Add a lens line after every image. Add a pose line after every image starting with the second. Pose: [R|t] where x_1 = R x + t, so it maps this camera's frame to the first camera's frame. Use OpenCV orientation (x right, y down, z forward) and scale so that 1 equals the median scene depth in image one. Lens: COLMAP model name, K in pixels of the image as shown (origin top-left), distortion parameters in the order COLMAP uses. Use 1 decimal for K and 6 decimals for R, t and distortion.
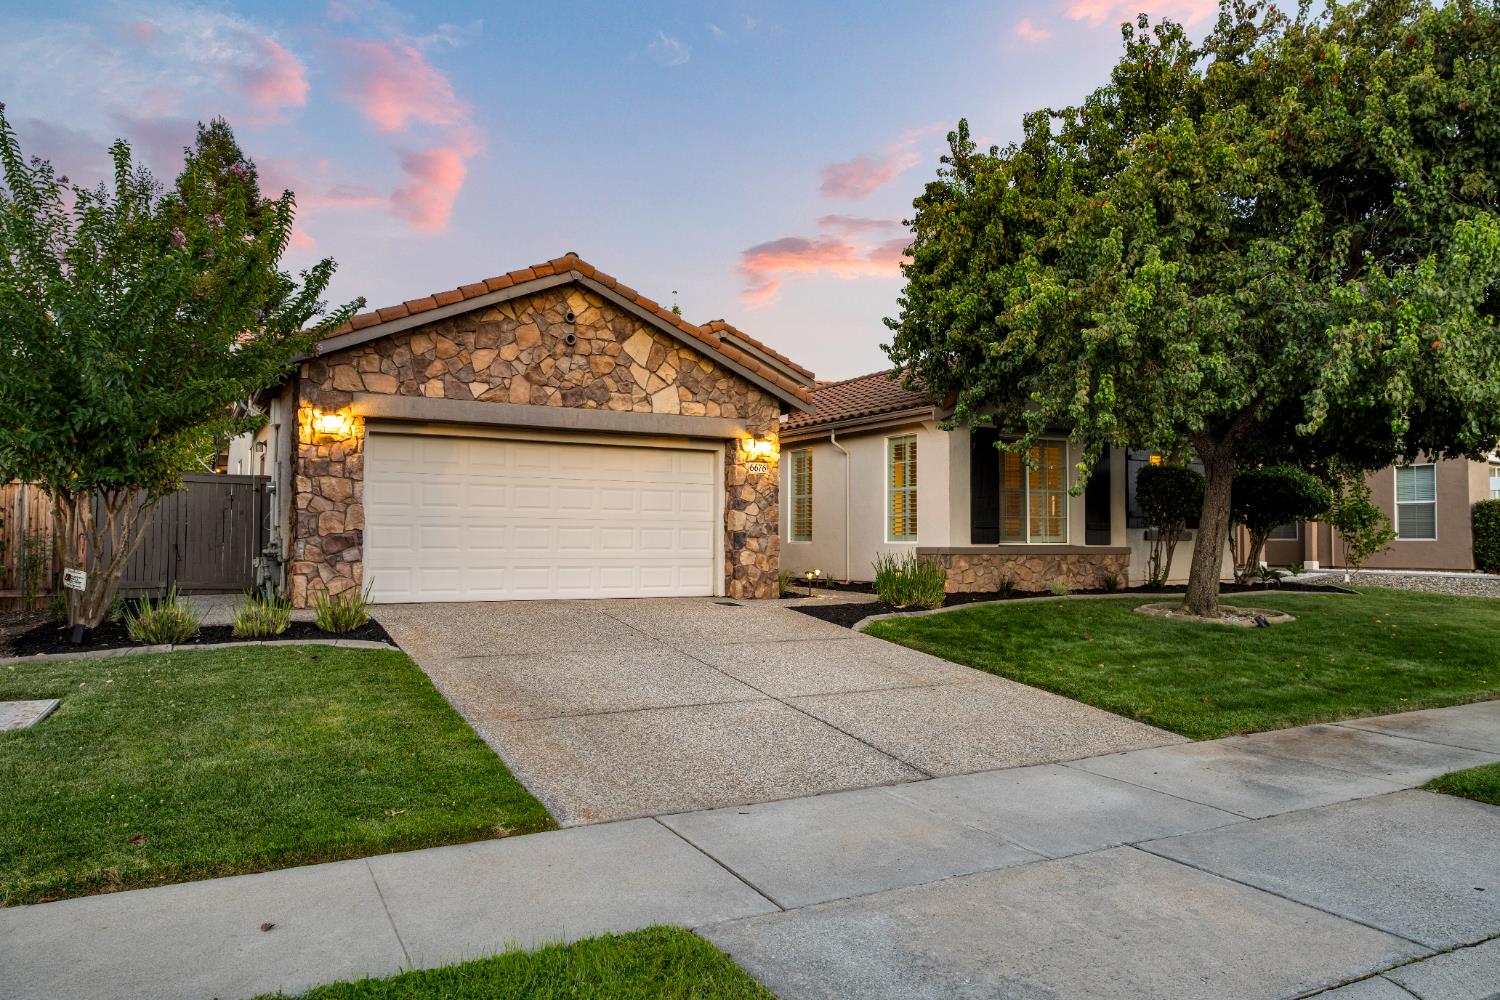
lens RADIAL K [[1027.4, 0, 752.9], [0, 1027.4, 496.0], [0, 0, 1]] dist [-0.005275, -0.000918]
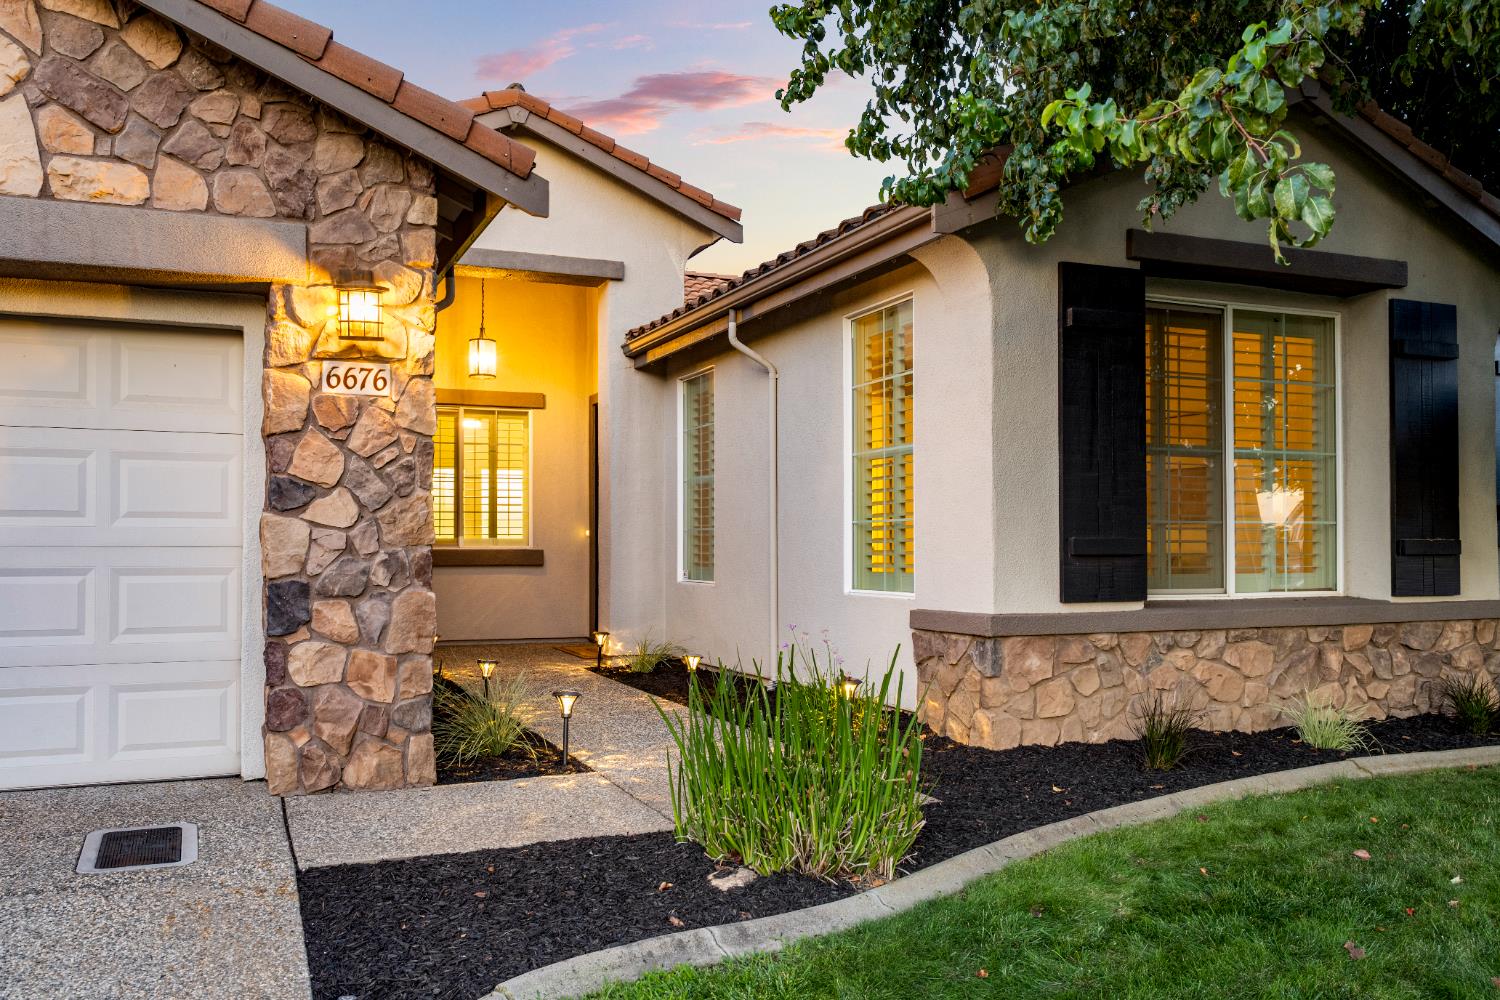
lens RADIAL K [[1245.9, 0, 739.7], [0, 1245.9, 529.3], [0, 0, 1]] dist [-0.009408, 0.003297]
pose [[0.994546, -0.008216, -0.103975, 0.169436], [0.011160, 0.999552, 0.027761, 0.010388], [0.103700, -0.028770, 0.994192, 0.653958]]
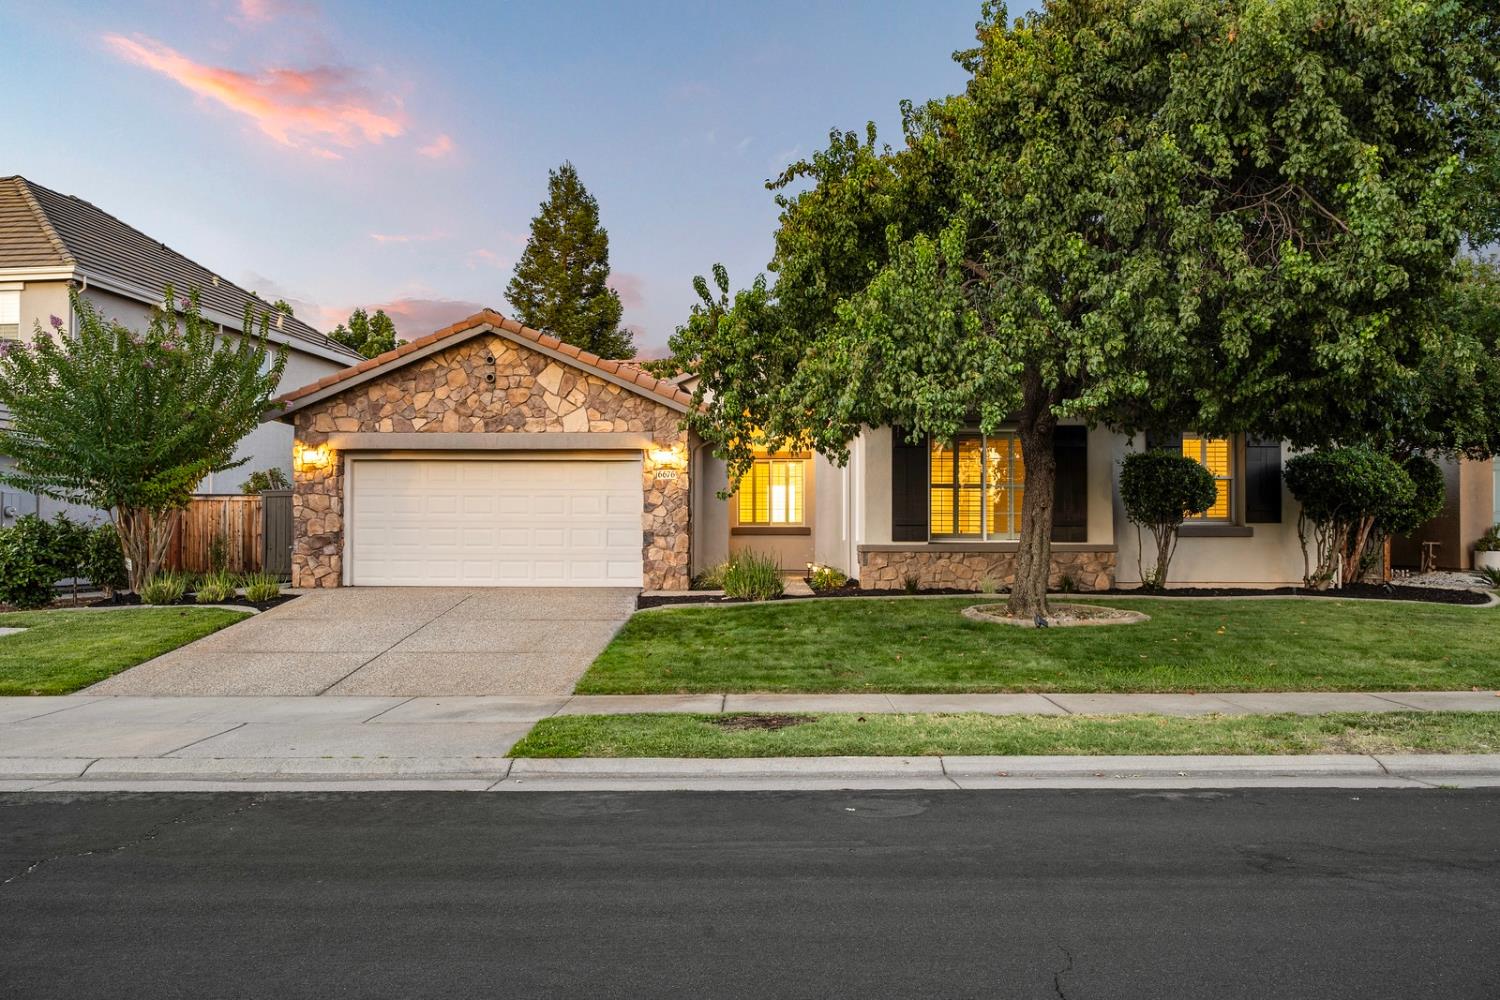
lens RADIAL K [[1194.5, 0, 745.9], [0, 1194.5, 505.6], [0, 0, 1]] dist [-0.002737, -0.000688]
pose [[0.865307, -0.016481, -0.500972, 0.767828], [0.024351, 0.999661, 0.009173, -0.003052], [0.500651, -0.020136, 0.865415, -0.096224]]
